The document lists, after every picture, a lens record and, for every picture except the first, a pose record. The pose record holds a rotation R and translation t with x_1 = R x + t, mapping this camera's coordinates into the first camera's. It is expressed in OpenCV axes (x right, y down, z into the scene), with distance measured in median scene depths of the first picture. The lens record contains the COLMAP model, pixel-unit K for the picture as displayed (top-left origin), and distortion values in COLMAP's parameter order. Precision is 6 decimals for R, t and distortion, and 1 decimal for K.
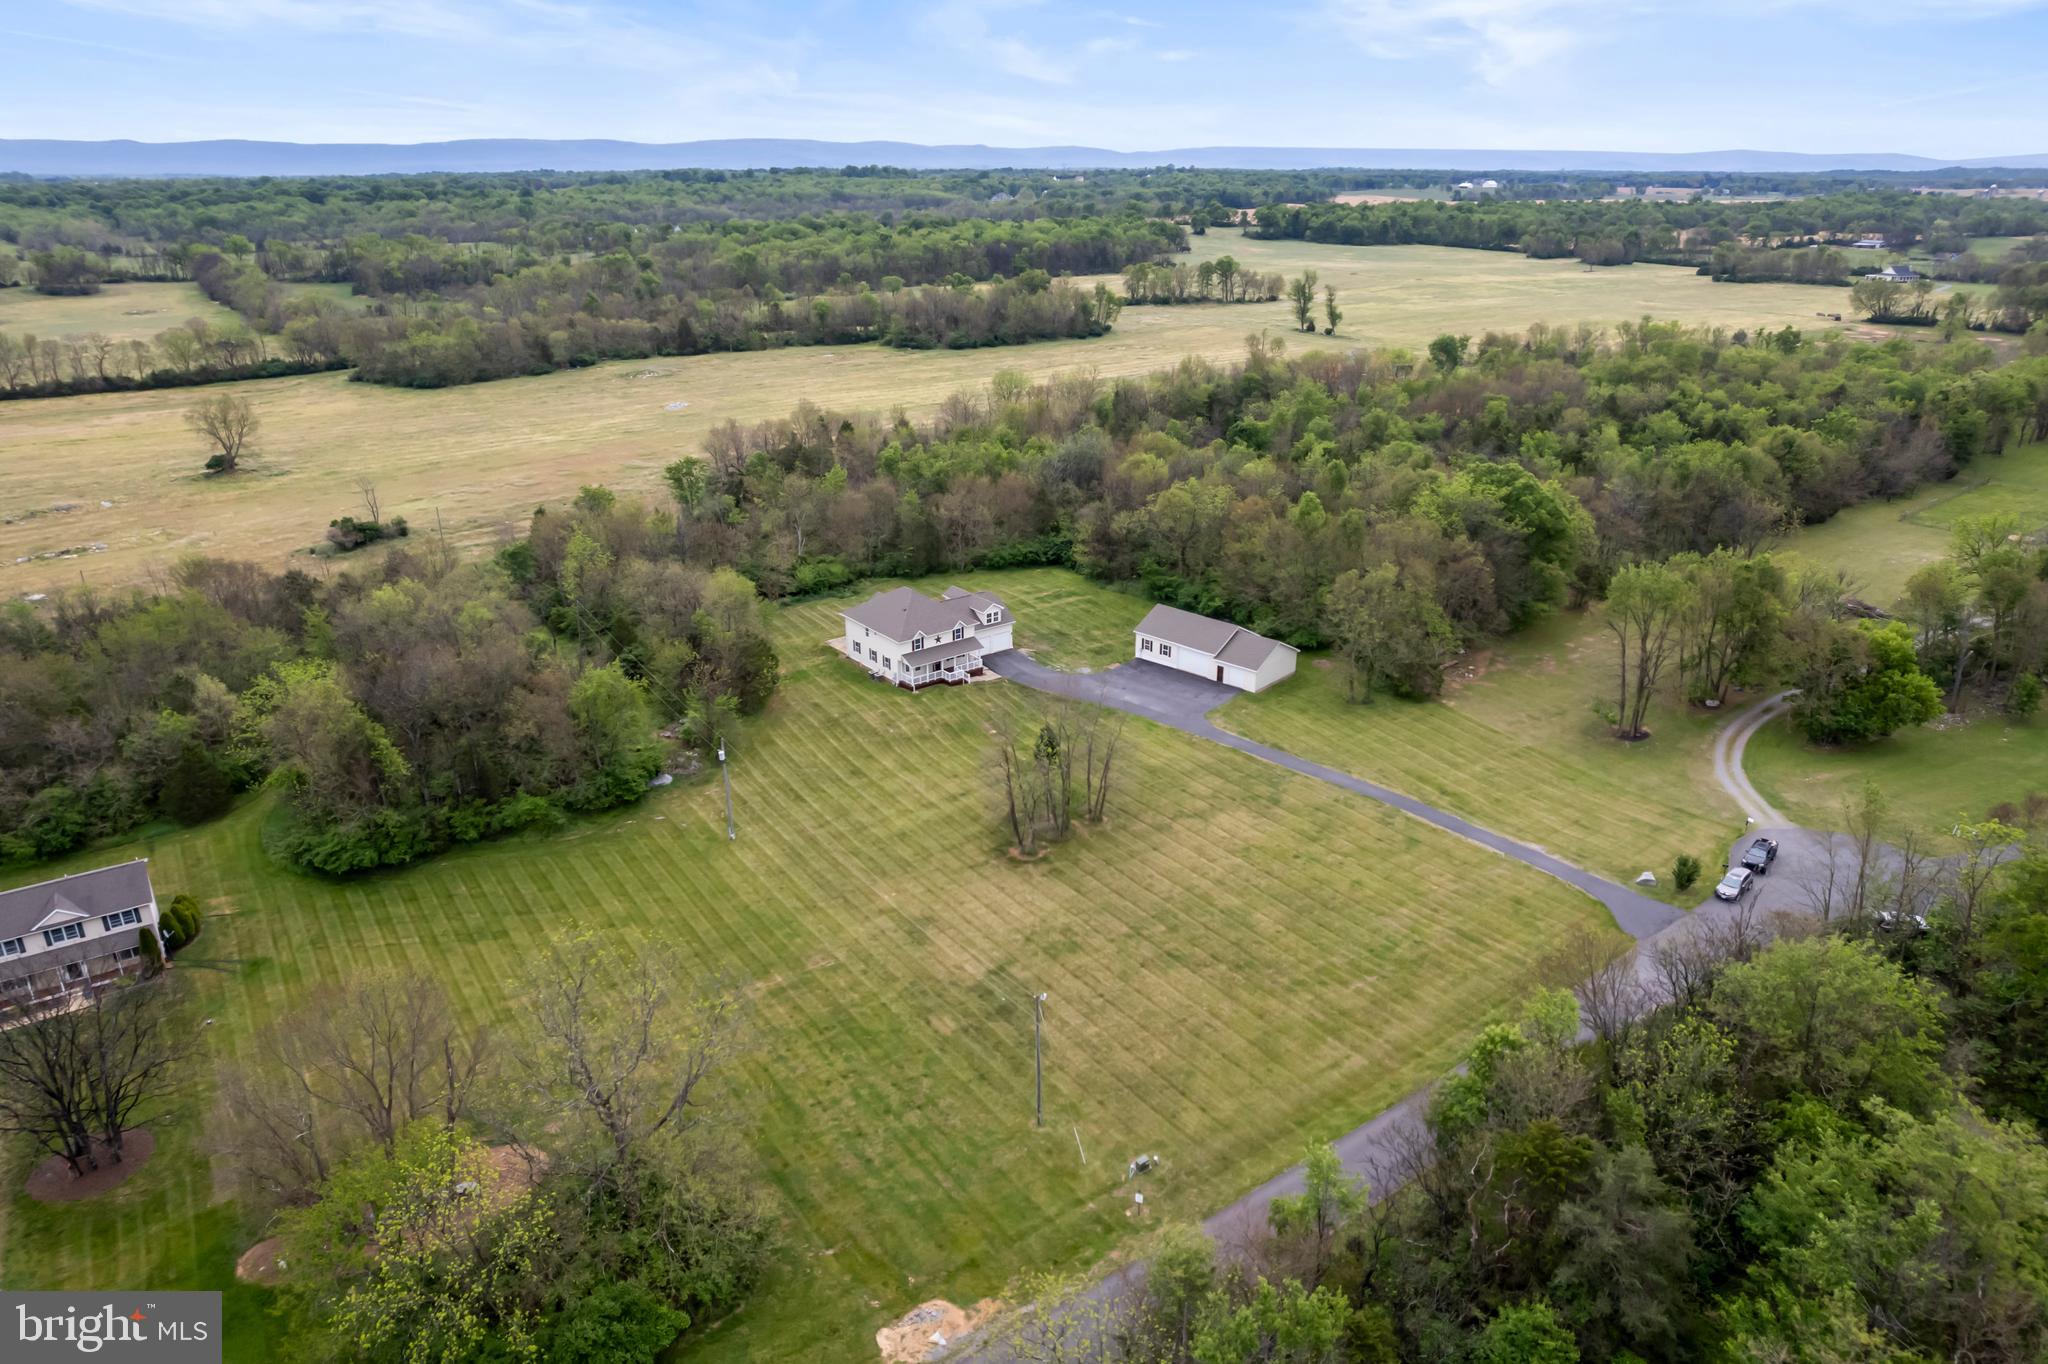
lens RADIAL K [[1318.8, 0, 1024.0], [0, 1318.8, 682.0], [0, 0, 1]] dist [-0.006743, -0.000084]
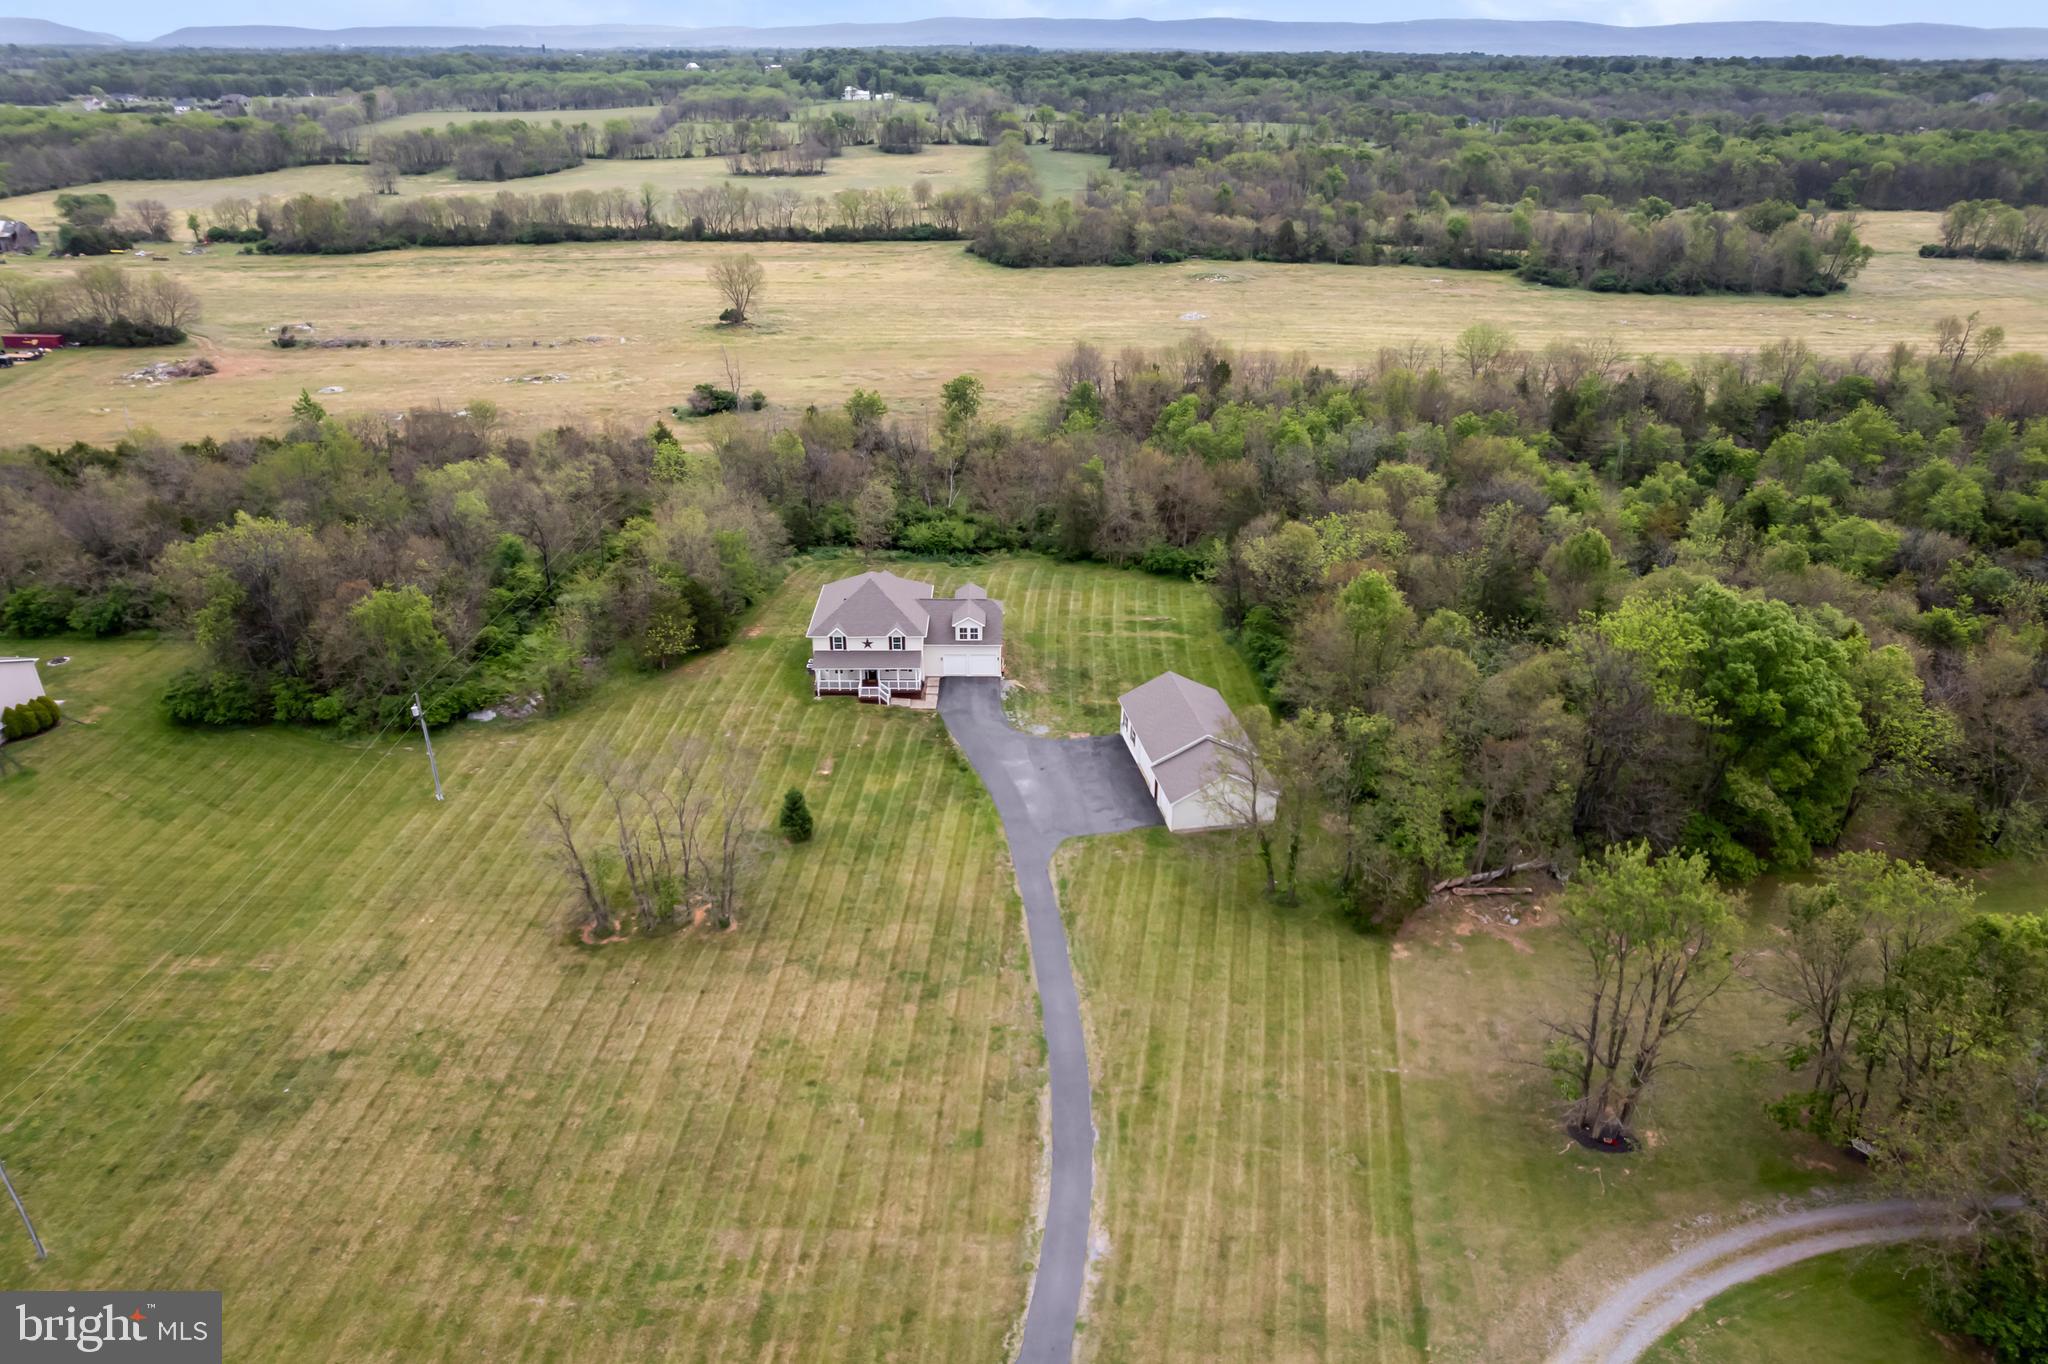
lens RADIAL K [[1303.1, 0, 1019.7], [0, 1303.1, 755.2], [0, 0, 1]] dist [-0.060865, 0.059928]
pose [[0.796274, 0.304364, -0.522791, 0.324407], [-0.234115, 0.951914, 0.197611, -0.105752], [0.557798, -0.034959, 0.829240, 0.267255]]
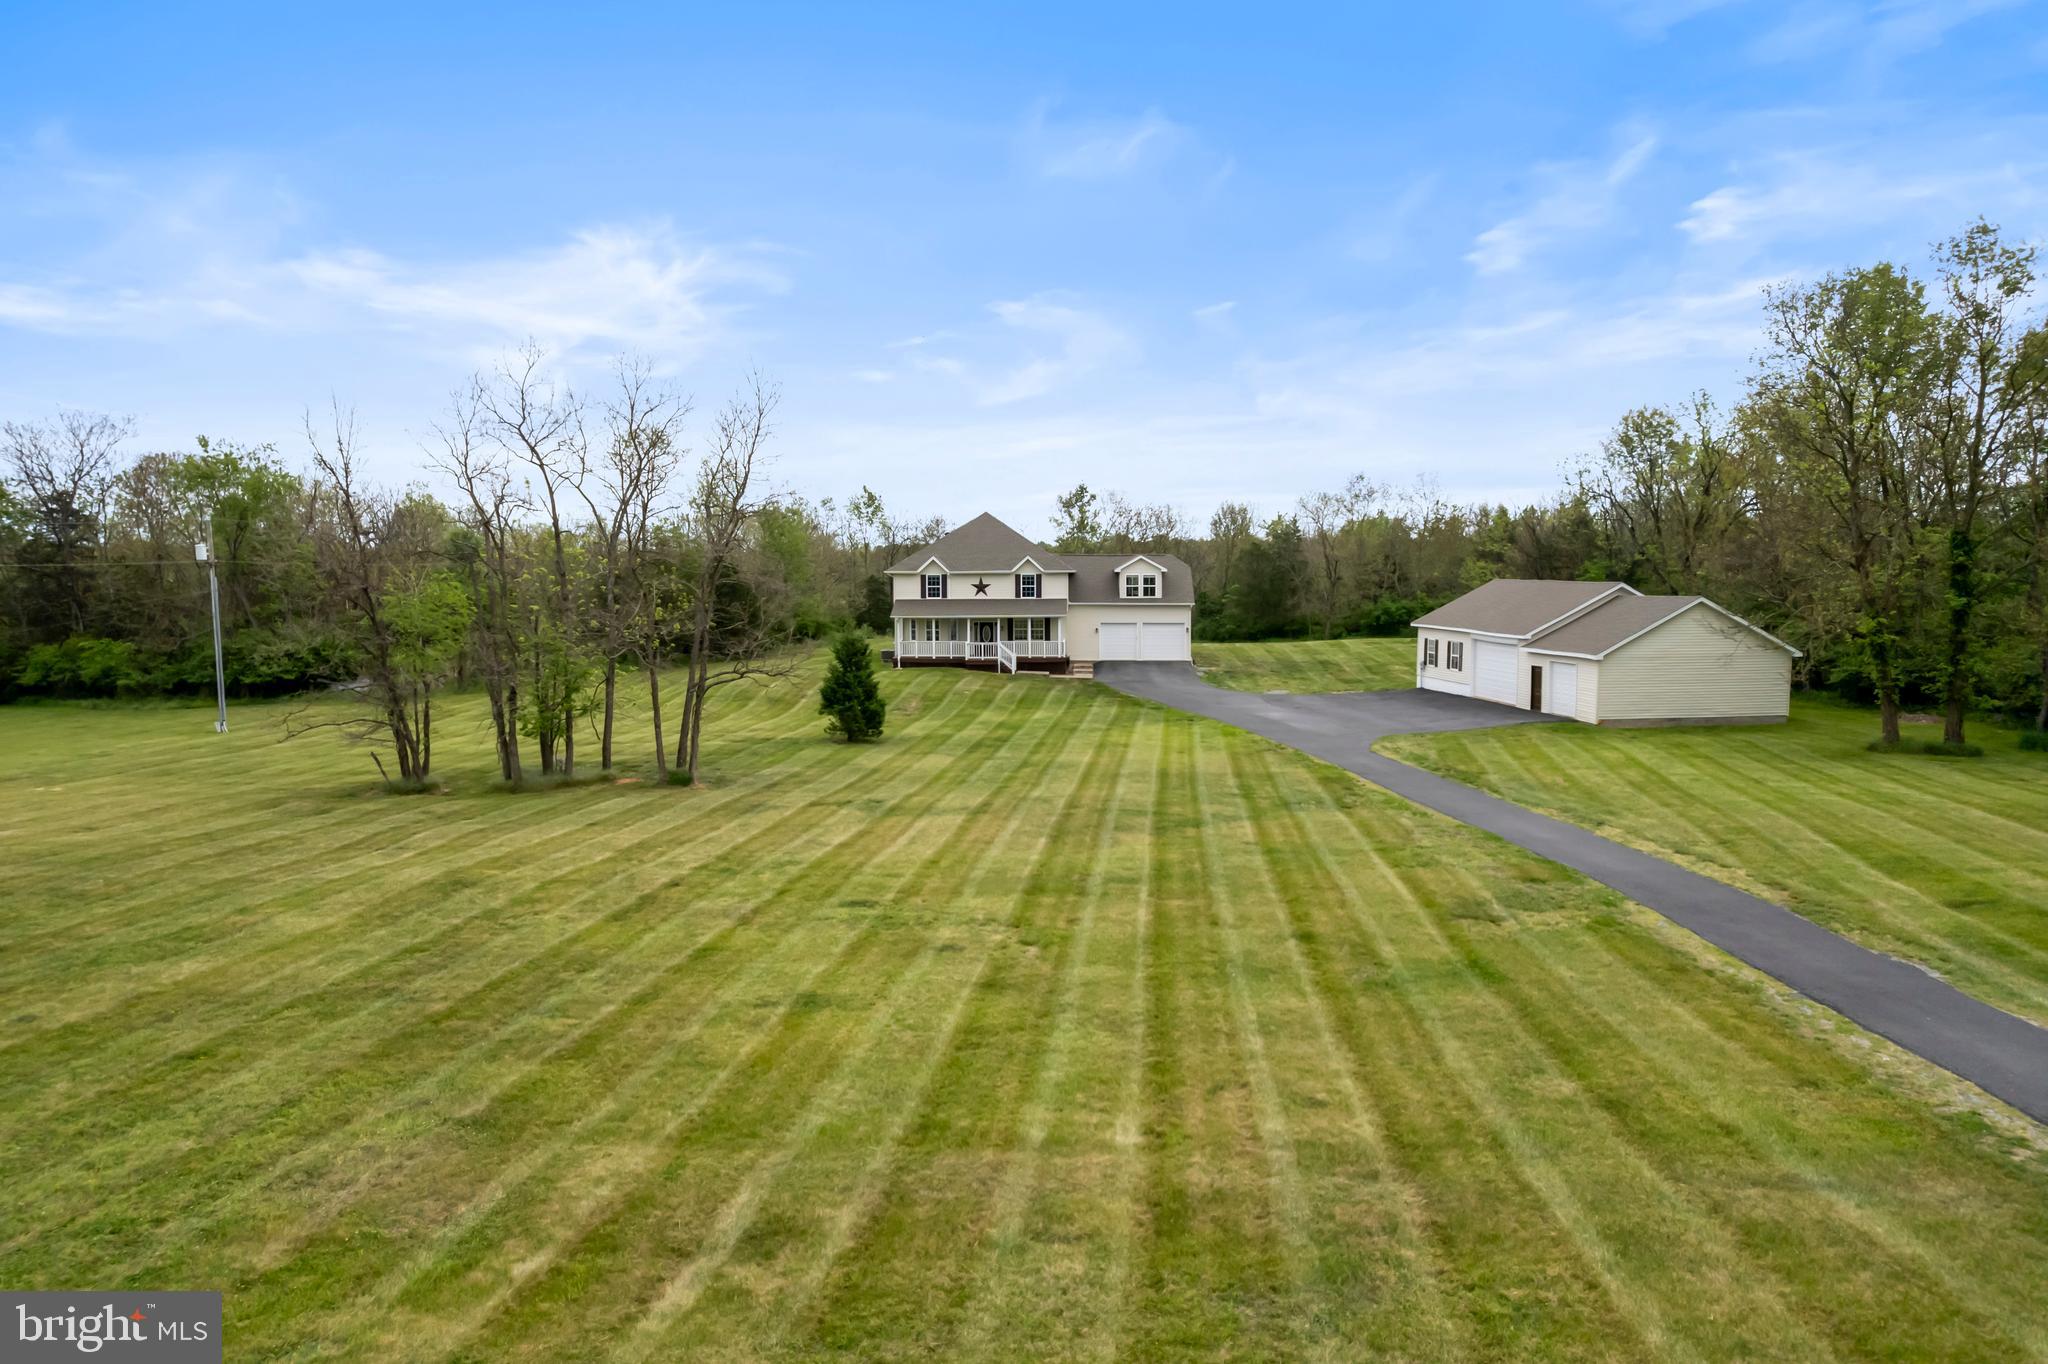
lens RADIAL K [[1318.8, 0, 1024.0], [0, 1318.8, 682.0], [0, 0, 1]] dist [-0.006743, -0.000084]
pose [[0.768851, 0.062392, -0.636377, 0.197284], [-0.240398, 0.950420, -0.197259, 0.071105], [0.592517, 0.304646, 0.745730, 0.452392]]
